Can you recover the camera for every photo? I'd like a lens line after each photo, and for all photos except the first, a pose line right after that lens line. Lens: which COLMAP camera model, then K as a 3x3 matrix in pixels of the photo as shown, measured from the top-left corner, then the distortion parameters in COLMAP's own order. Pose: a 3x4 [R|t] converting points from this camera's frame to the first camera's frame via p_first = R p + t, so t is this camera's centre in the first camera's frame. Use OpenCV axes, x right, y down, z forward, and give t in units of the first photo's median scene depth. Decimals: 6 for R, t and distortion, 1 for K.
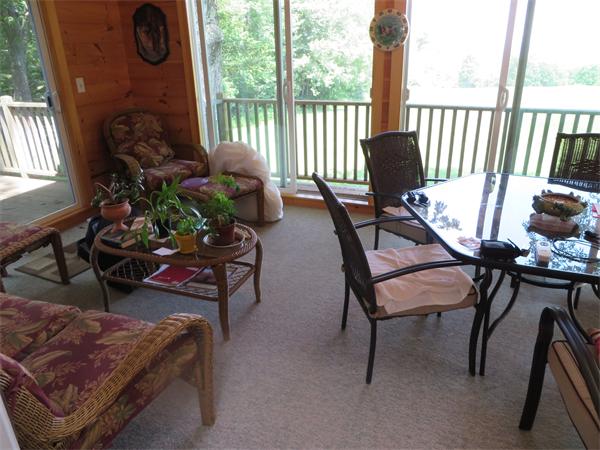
lens RADIAL K [[451.7, 0, 301.9], [0, 451.7, 227.8], [0, 0, 1]] dist [-0.008931, 0.000134]
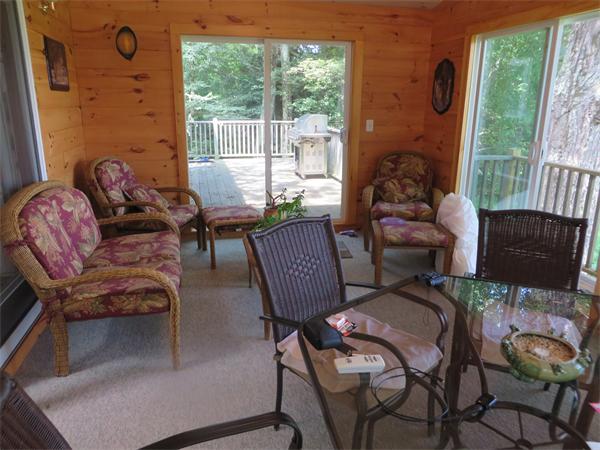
lens RADIAL K [[451.7, 0, 301.5], [0, 451.7, 223.1], [0, 0, 1]] dist [-0.008931, 0.000134]
pose [[0.541921, 0.250447, -0.802246, 0.429864], [-0.344345, 0.936931, 0.059888, -0.076686], [0.766648, 0.243795, 0.593983, 0.191884]]
